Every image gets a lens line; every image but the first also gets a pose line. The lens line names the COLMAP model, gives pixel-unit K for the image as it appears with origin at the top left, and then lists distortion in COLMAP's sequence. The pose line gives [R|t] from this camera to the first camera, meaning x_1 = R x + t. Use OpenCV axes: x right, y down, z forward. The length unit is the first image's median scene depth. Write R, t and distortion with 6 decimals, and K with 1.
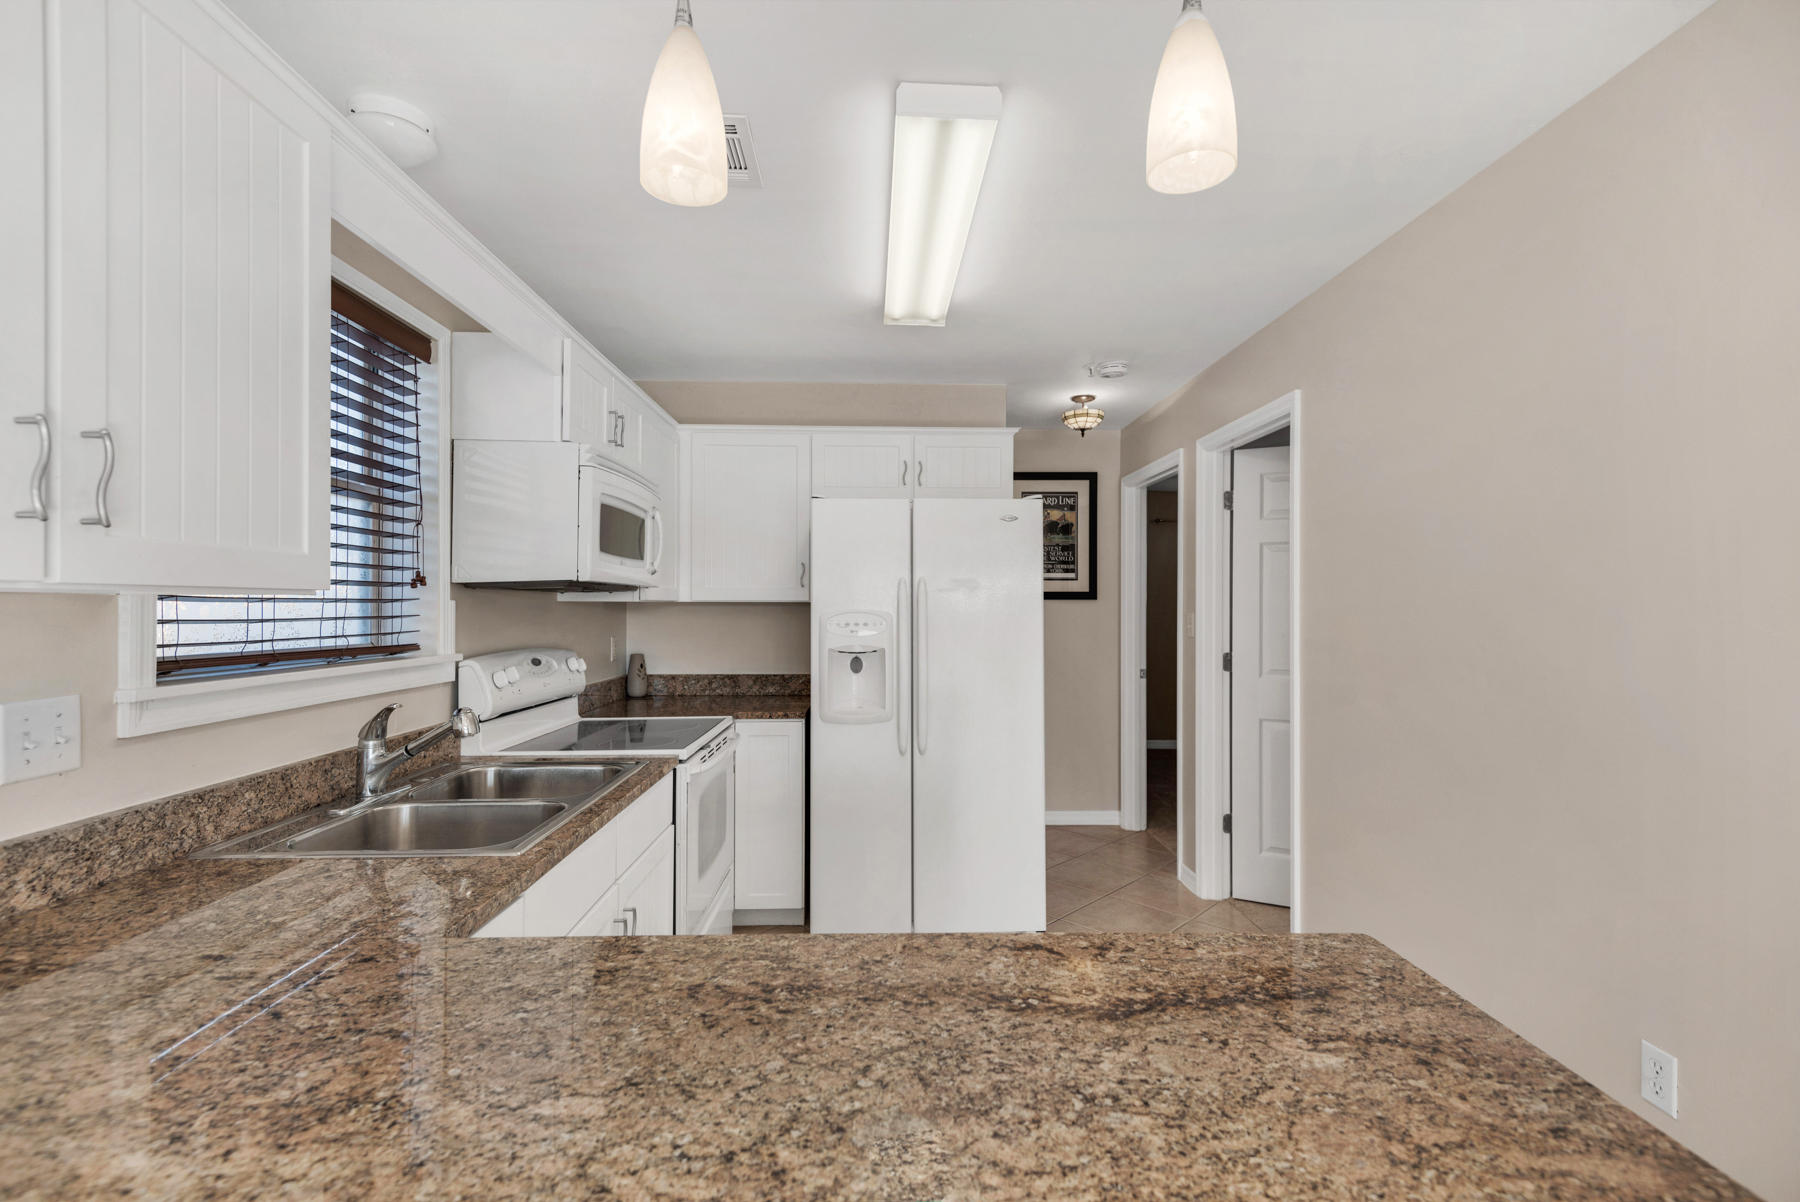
lens RADIAL K [[819.2, 0, 901.9], [0, 819.2, 600.5], [0, 0, 1]] dist [0.034381, -0.016531]
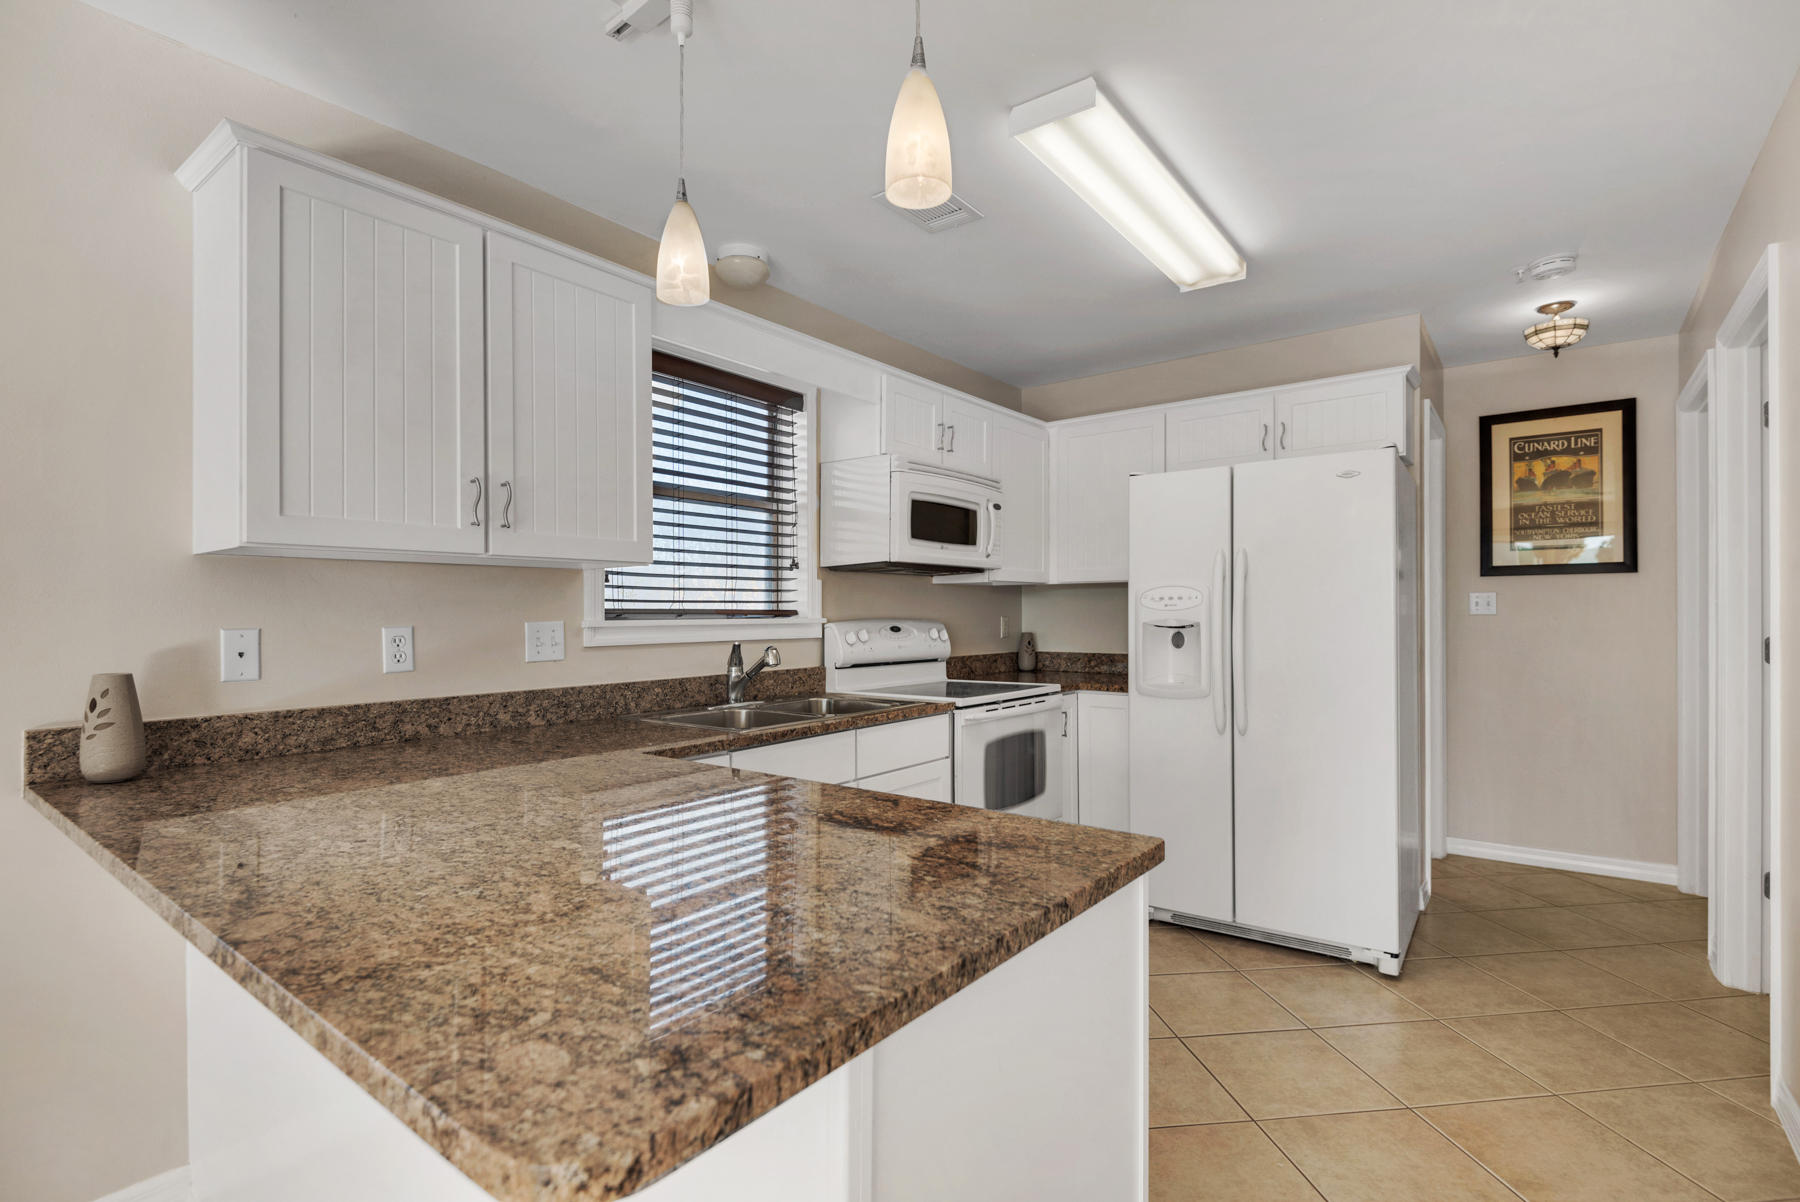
lens RADIAL K [[852.1, 0, 900.9], [0, 852.1, 613.0], [0, 0, 1]] dist [0.043438, -0.032209]
pose [[0.776908, -0.005617, -0.629589, 0.408364], [0.011896, 0.999913, 0.005758, 0.043666], [0.629502, -0.011963, 0.776907, -0.020171]]
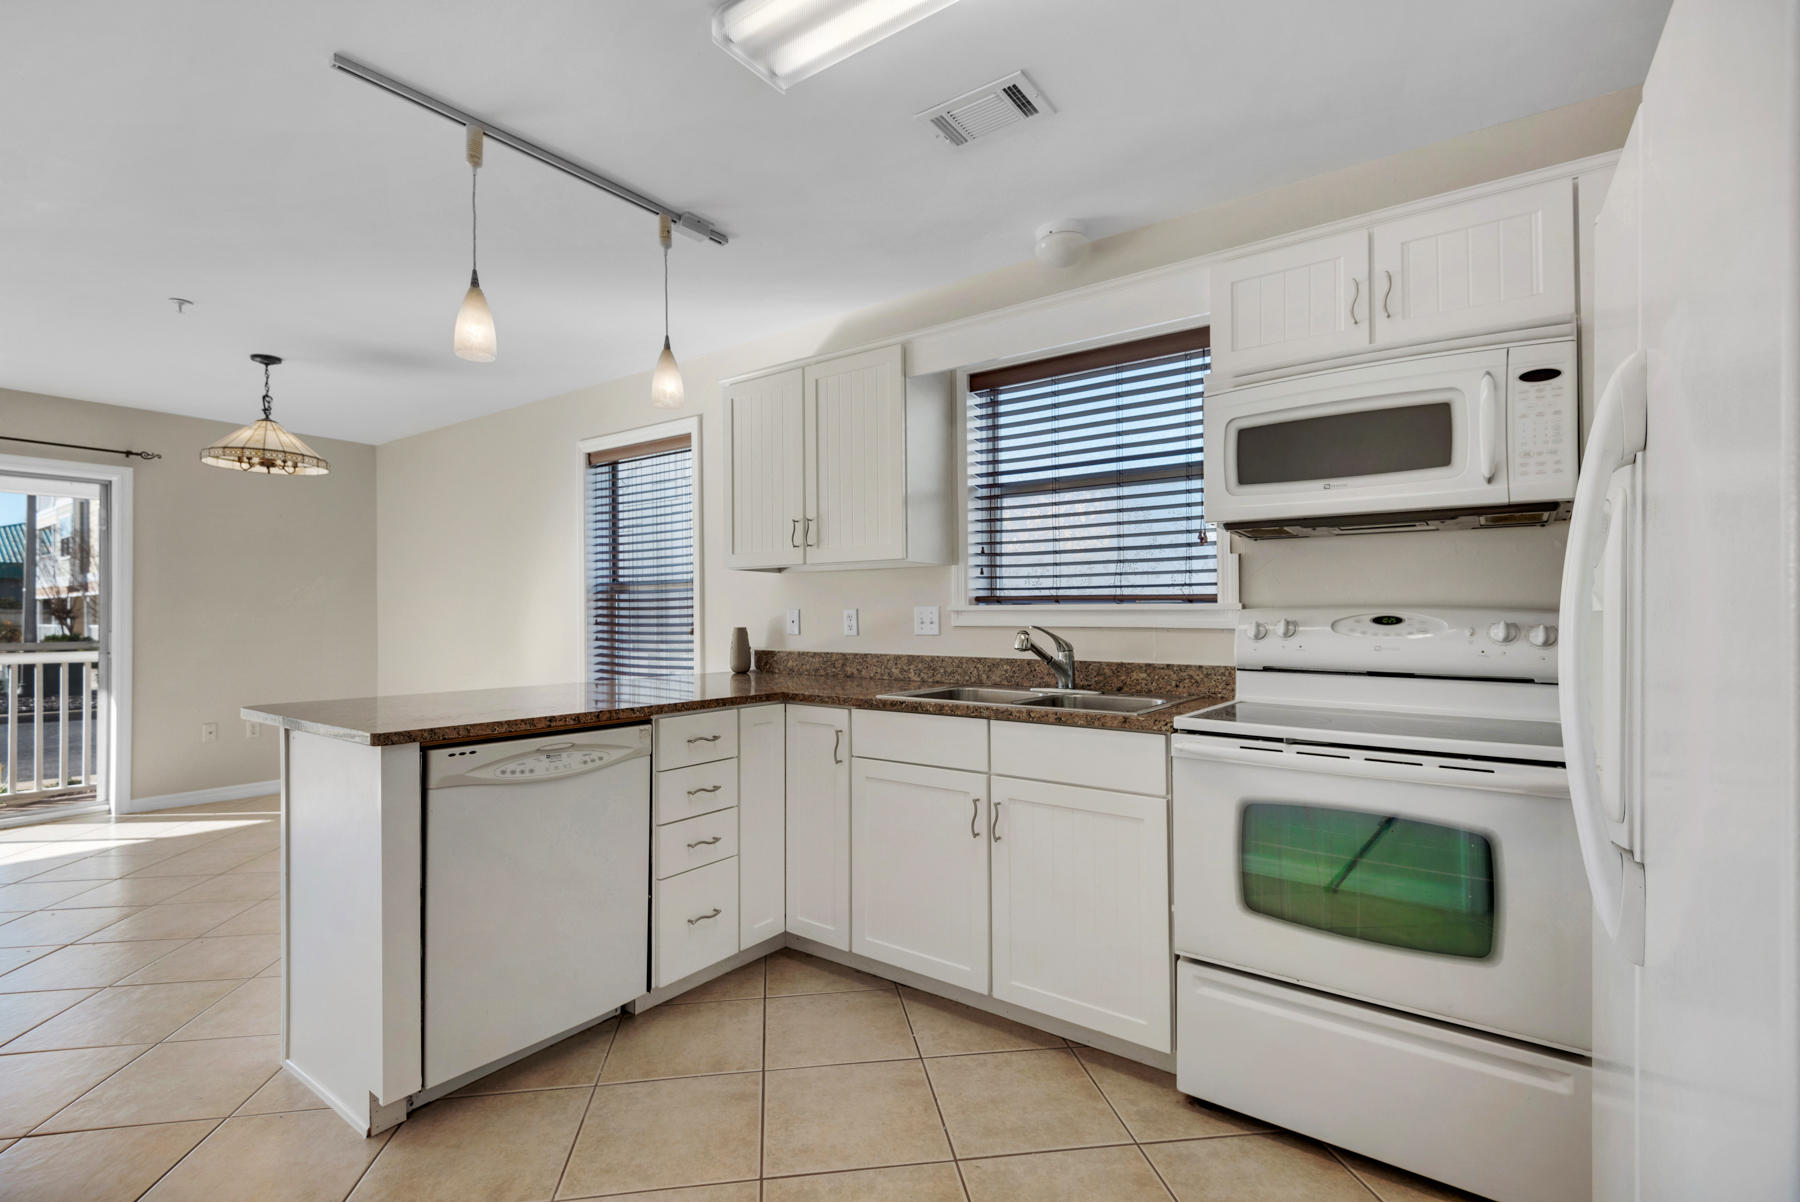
lens RADIAL K [[819.2, 0, 901.9], [0, 819.2, 600.5], [0, 0, 1]] dist [0.034381, -0.016531]
pose [[-0.622658, -0.019549, -0.782250, 0.494084], [0.003207, 0.999616, -0.027534, 0.078447], [0.782488, -0.019653, -0.622356, 1.173175]]
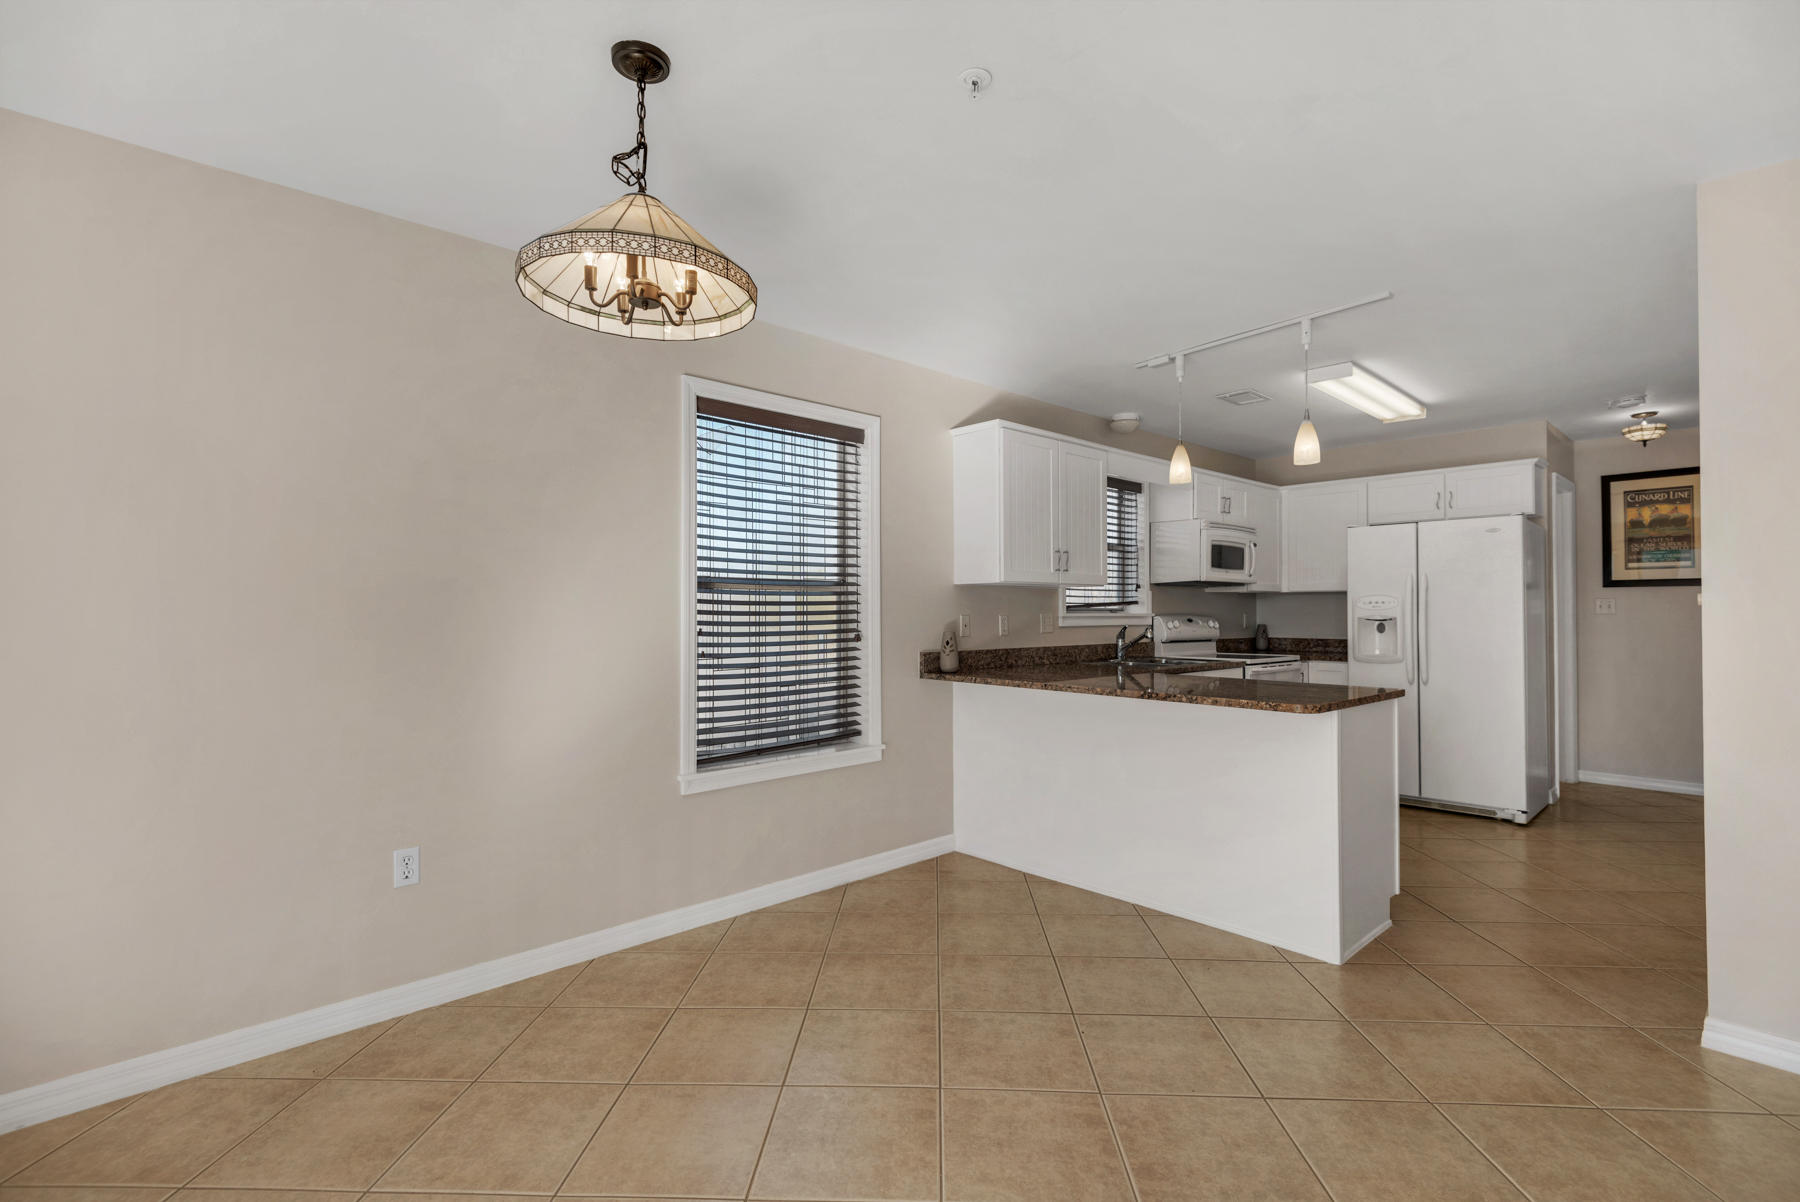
lens RADIAL K [[816.4, 0, 897.1], [0, 816.4, 603.8], [0, 0, 1]] dist [0.029863, -0.016879]
pose [[0.656357, -0.011909, -0.754356, 0.663916], [0.008555, 0.999929, -0.008342, 0.044379], [0.754402, -0.000979, 0.656412, -0.964751]]
